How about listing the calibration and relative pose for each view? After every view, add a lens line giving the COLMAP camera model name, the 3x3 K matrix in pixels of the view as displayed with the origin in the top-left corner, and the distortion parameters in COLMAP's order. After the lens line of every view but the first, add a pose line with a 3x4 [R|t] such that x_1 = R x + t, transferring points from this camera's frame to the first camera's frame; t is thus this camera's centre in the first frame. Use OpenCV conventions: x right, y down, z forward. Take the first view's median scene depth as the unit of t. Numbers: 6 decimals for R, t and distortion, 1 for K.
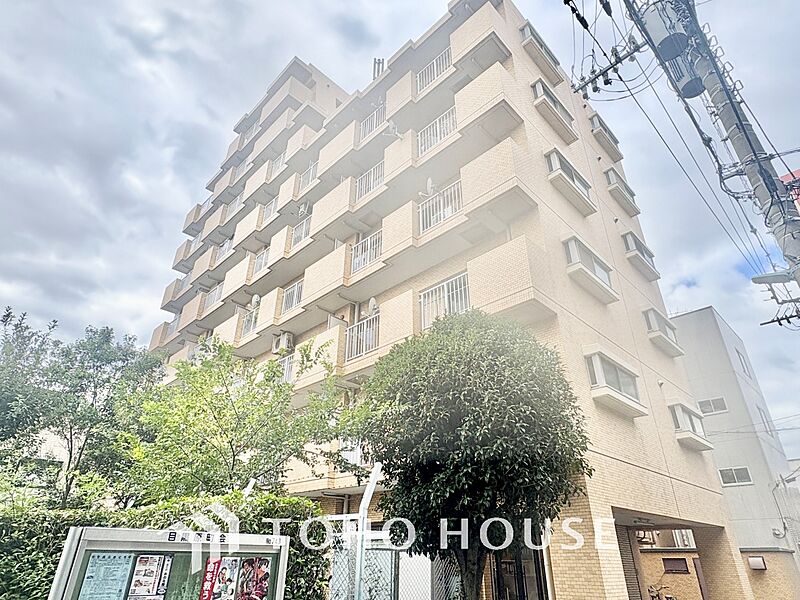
lens RADIAL K [[457.4, 0, 404.2], [0, 457.4, 321.2], [0, 0, 1]] dist [0.018670, 0.004427]
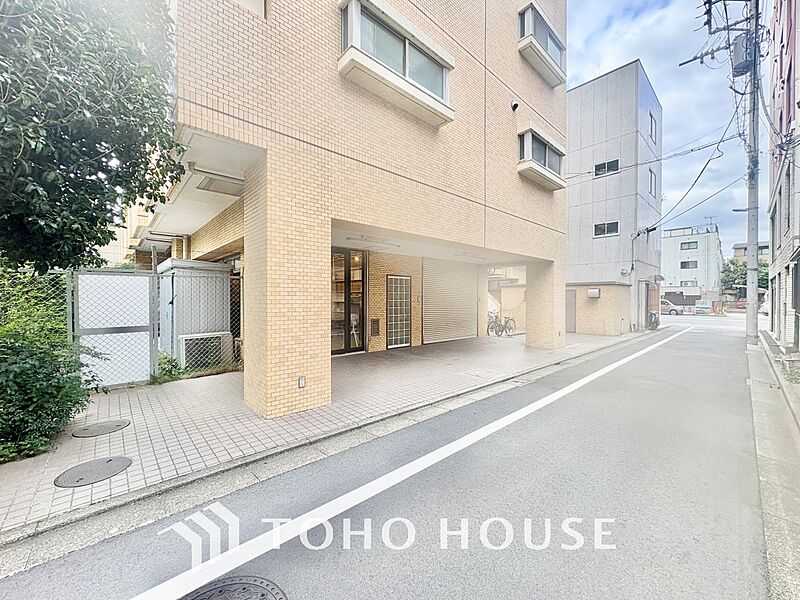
lens RADIAL K [[317.9, 0, 397.6], [0, 317.9, 297.8], [0, 0, 1]] dist [0.001123, -0.000901]
pose [[0.998652, 0.011732, -0.050555, 0.253293], [0.013312, 0.883619, 0.468018, 0.116686], [0.050162, -0.468060, 0.882272, 0.204875]]
